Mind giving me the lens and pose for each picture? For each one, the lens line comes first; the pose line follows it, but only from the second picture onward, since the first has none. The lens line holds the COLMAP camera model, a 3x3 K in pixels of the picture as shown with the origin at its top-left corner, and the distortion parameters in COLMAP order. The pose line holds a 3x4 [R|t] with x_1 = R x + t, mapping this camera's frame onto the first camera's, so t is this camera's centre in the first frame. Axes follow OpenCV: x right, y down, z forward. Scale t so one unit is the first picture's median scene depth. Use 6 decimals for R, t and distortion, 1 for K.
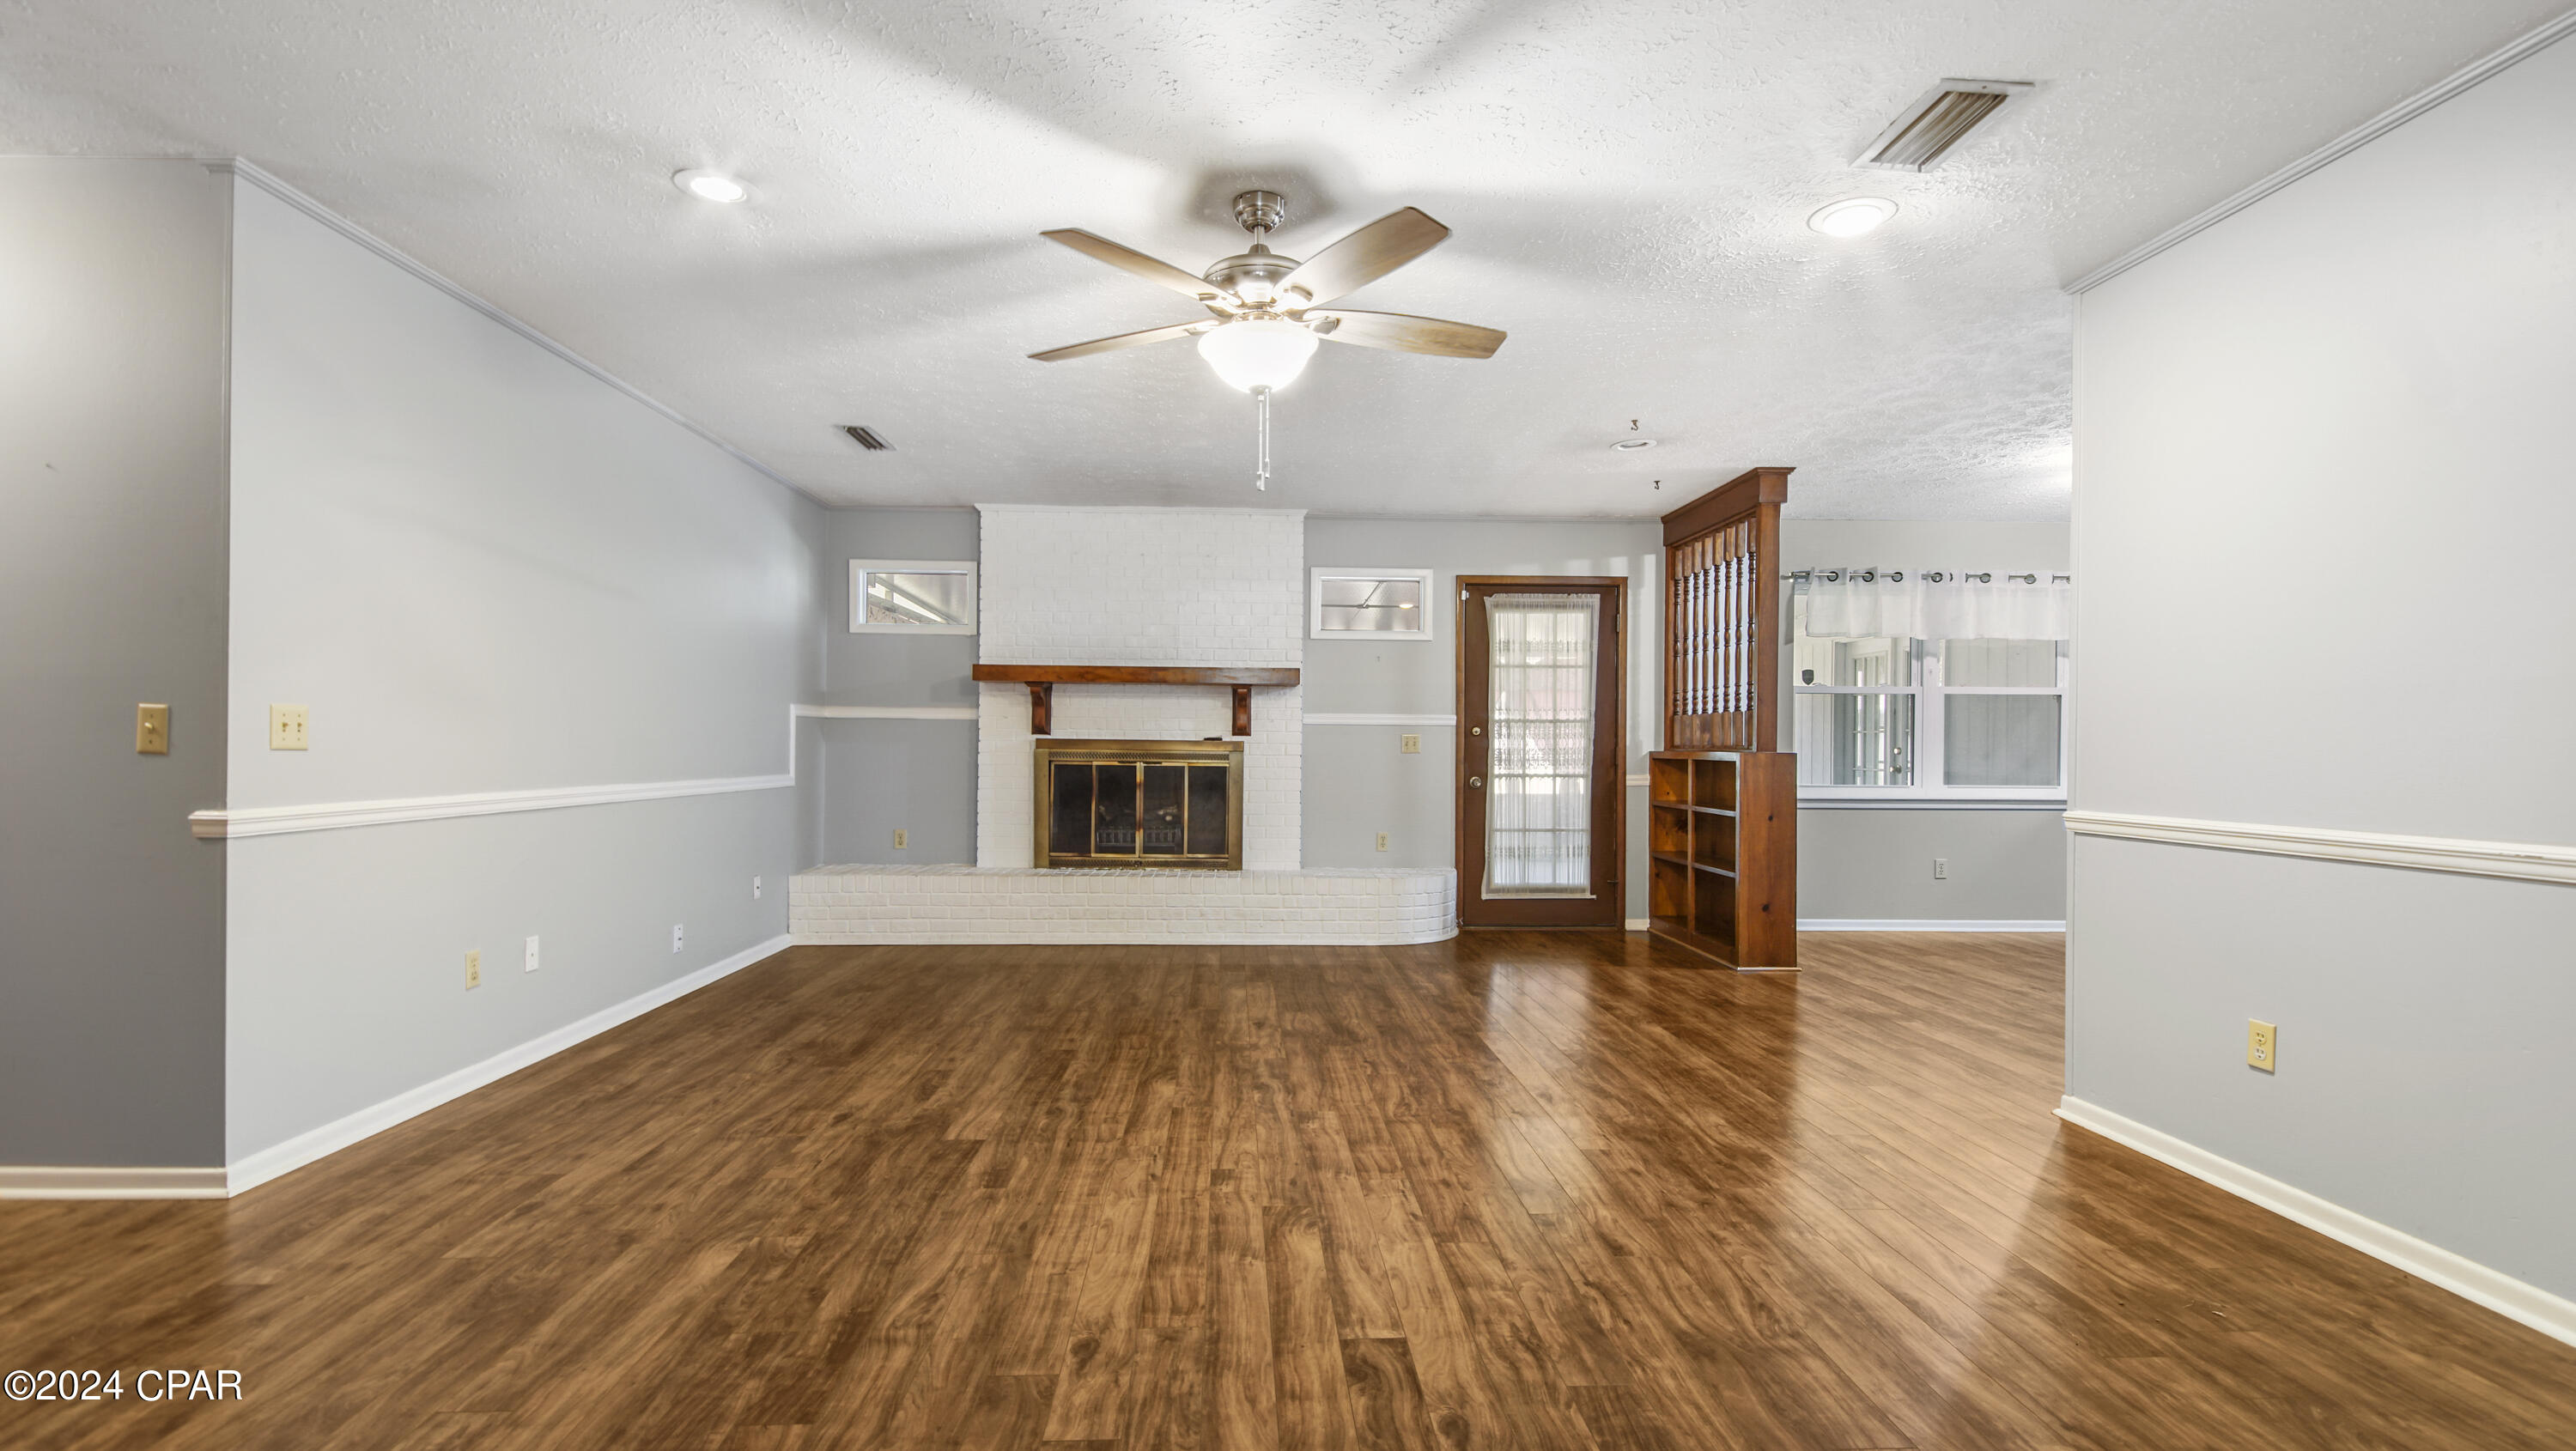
lens RADIAL K [[1144.9, 0, 1263.8], [0, 1144.9, 713.6], [0, 0, 1]] dist [0.026956, -0.016680]
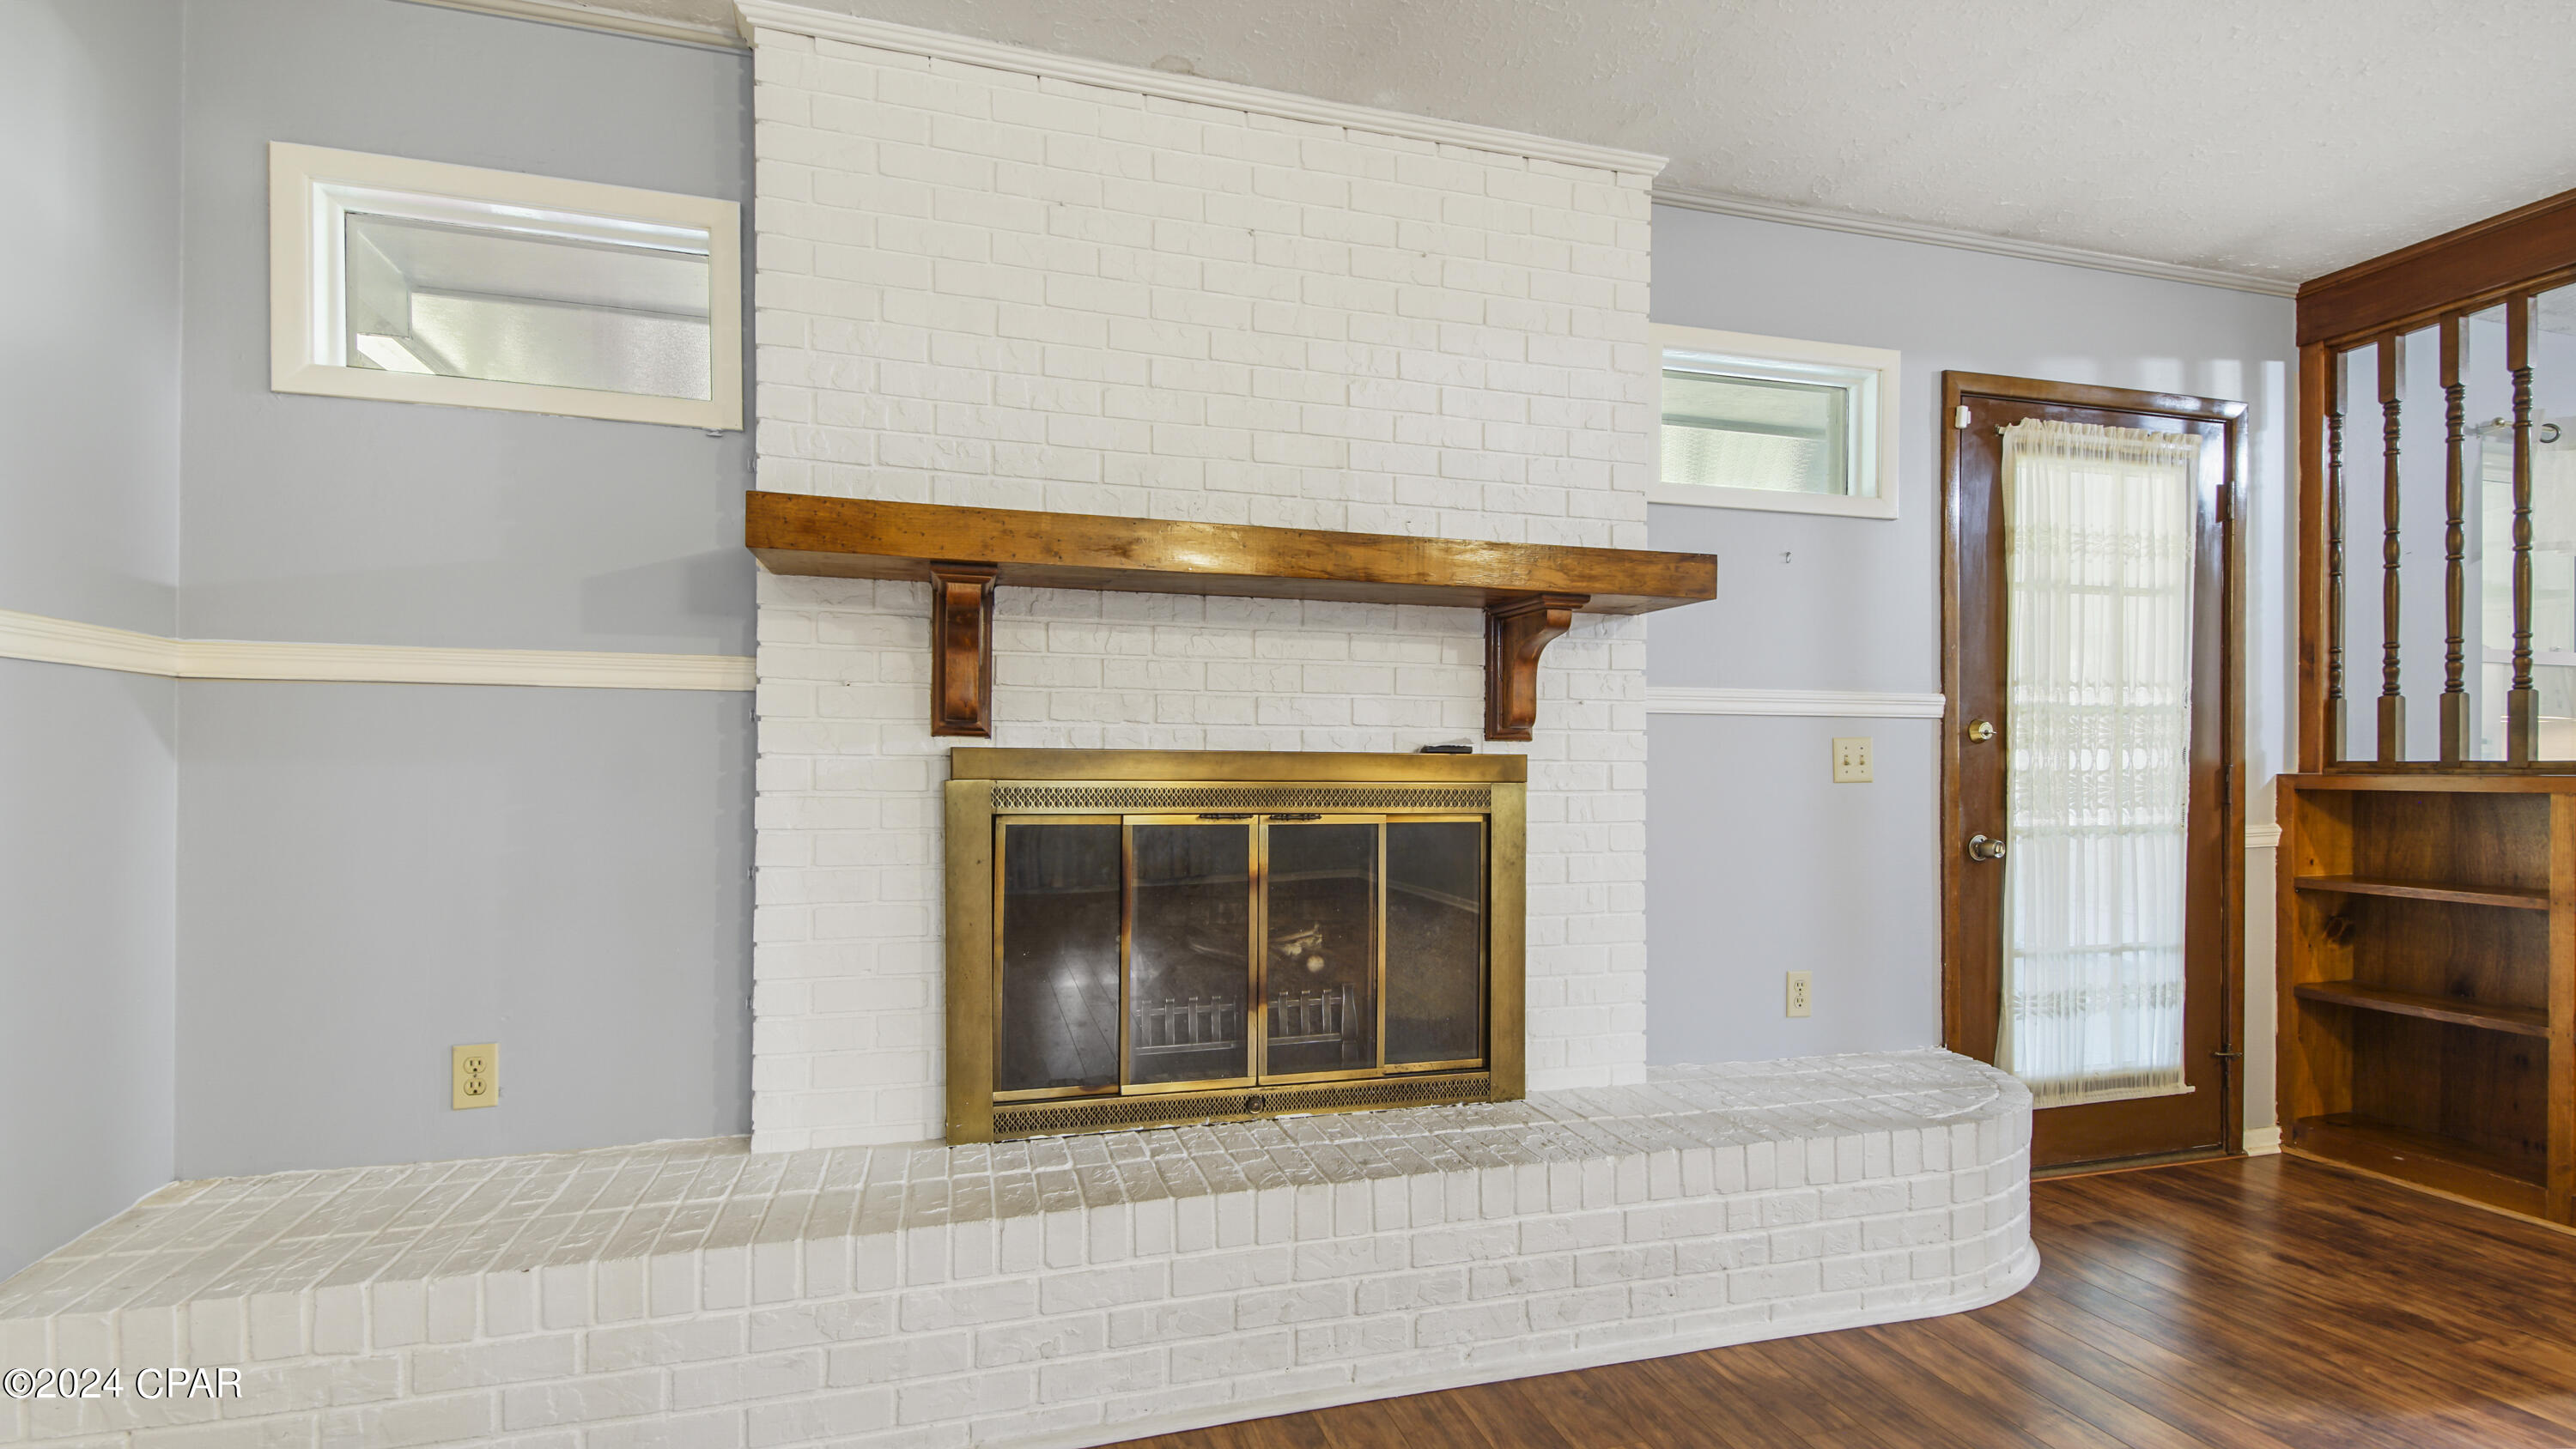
lens RADIAL K [[1144.8, 0, 1306.0], [0, 1144.8, 749.6], [0, 0, 1]] dist [0.026956, -0.016680]
pose [[0.970599, 0.000305, 0.240701, -0.176979], [-0.007046, 0.999607, 0.027145, 0.012481], [-0.240598, -0.028043, 0.970220, 0.649462]]
